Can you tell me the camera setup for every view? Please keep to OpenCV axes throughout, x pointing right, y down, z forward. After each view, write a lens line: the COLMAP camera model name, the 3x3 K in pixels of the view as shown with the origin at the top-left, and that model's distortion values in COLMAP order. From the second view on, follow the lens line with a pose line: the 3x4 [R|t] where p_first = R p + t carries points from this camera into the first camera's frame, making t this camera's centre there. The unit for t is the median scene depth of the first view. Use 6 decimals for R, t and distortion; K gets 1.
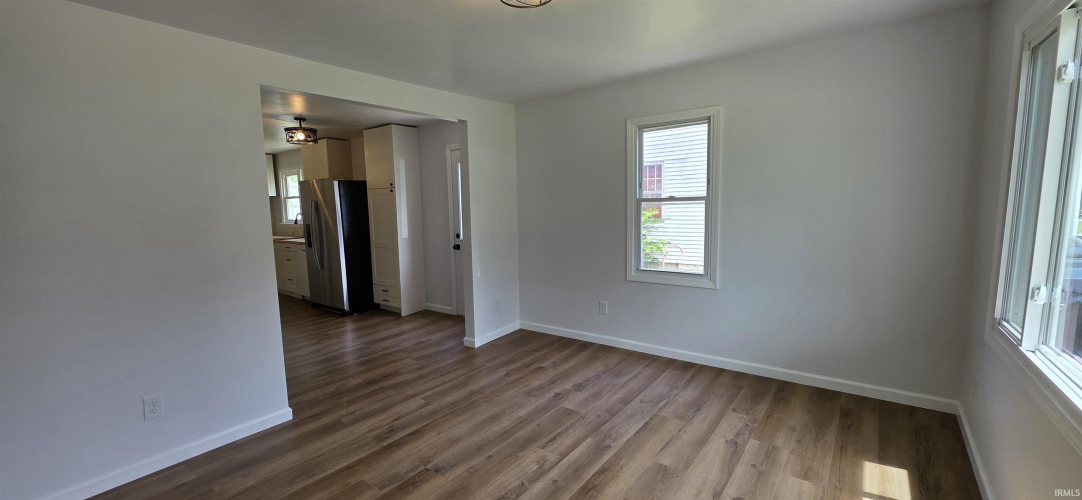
lens RADIAL K [[431.2, 0, 542.4], [0, 431.2, 247.7], [0, 0, 1]] dist [0.000201, -0.000060]
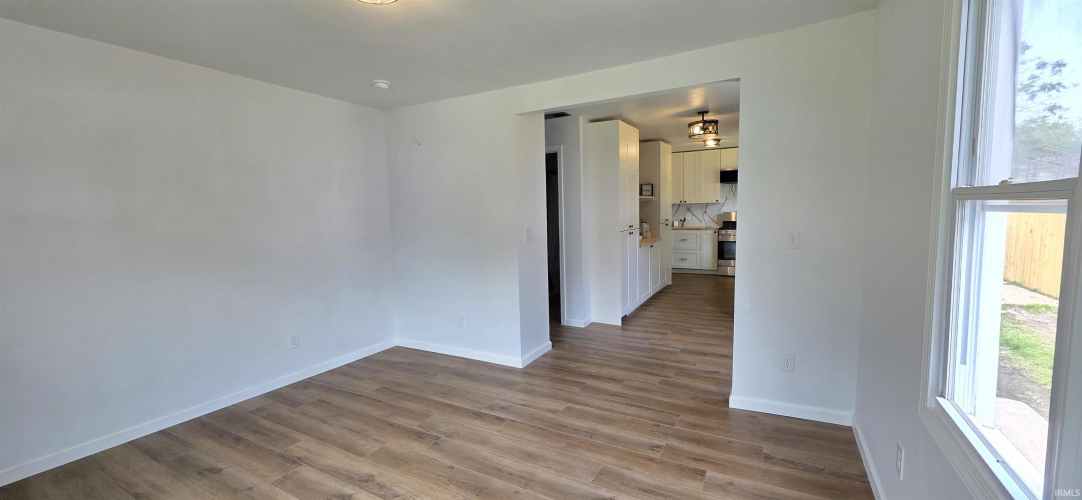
lens RADIAL K [[431.2, 0, 542.4], [0, 431.2, 247.7], [0, 0, 1]] dist [0.000201, -0.000060]
pose [[0.136465, 0.113217, -0.984154, 0.538703], [-0.079197, 0.991515, 0.103082, -0.083052], [0.987474, 0.063875, 0.144274, 0.686752]]
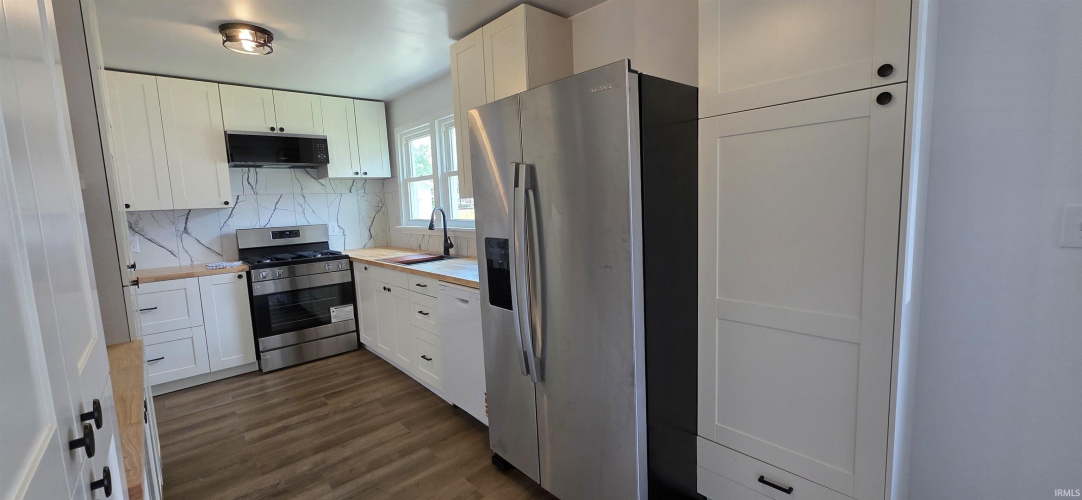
lens RADIAL K [[431.2, 0, 542.4], [0, 431.2, 247.7], [0, 0, 1]] dist [0.000201, -0.000060]
pose [[0.981984, 0.004322, -0.188916, -0.703884], [-0.001711, 0.999901, 0.013982, -0.081664], [0.188957, -0.013407, 0.981894, 1.078342]]
